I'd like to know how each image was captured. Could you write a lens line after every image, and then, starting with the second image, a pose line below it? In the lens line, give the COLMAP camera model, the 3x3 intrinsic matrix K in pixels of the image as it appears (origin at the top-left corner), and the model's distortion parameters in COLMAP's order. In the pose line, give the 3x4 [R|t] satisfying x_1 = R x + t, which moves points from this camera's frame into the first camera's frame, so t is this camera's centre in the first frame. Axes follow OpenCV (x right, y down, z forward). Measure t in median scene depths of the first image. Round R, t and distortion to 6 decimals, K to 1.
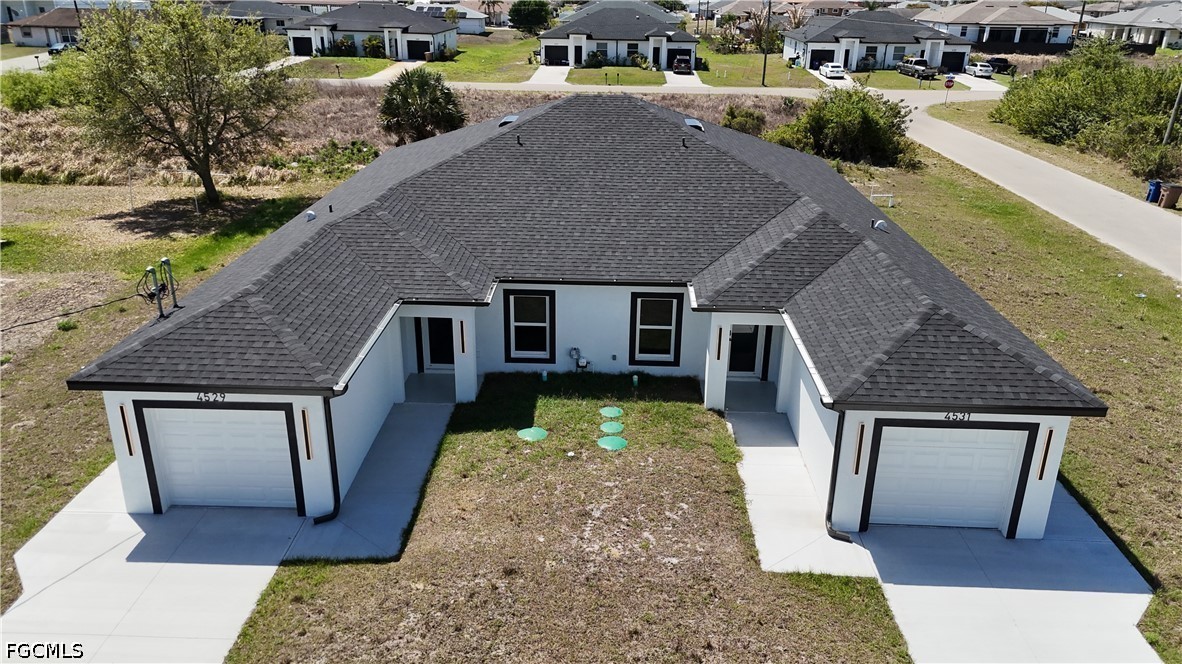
lens RADIAL K [[885.2, 0, 591.0], [0, 885.2, 332.0], [0, 0, 1]] dist [0.076807, -0.064193]
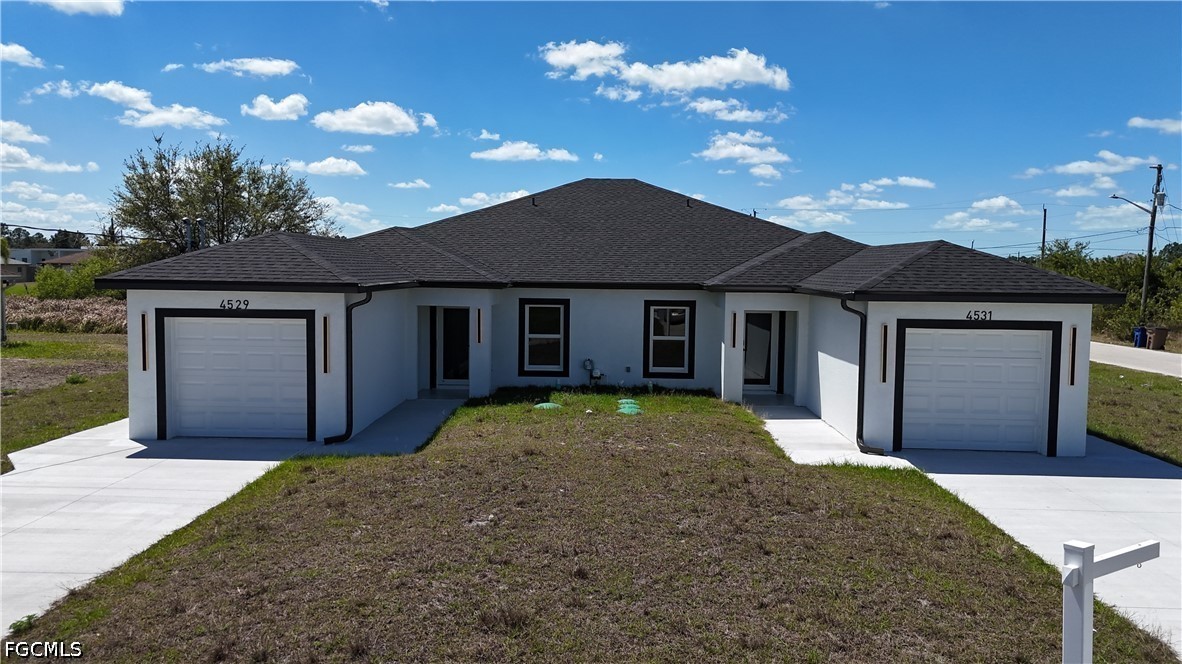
lens RADIAL K [[885.2, 0, 591.0], [0, 885.2, 332.0], [0, 0, 1]] dist [0.076807, -0.064193]
pose [[0.999977, -0.001558, 0.006534, -0.023455], [0.003434, 0.954541, -0.298059, 0.303635], [-0.005772, 0.298075, 0.954525, 0.038025]]
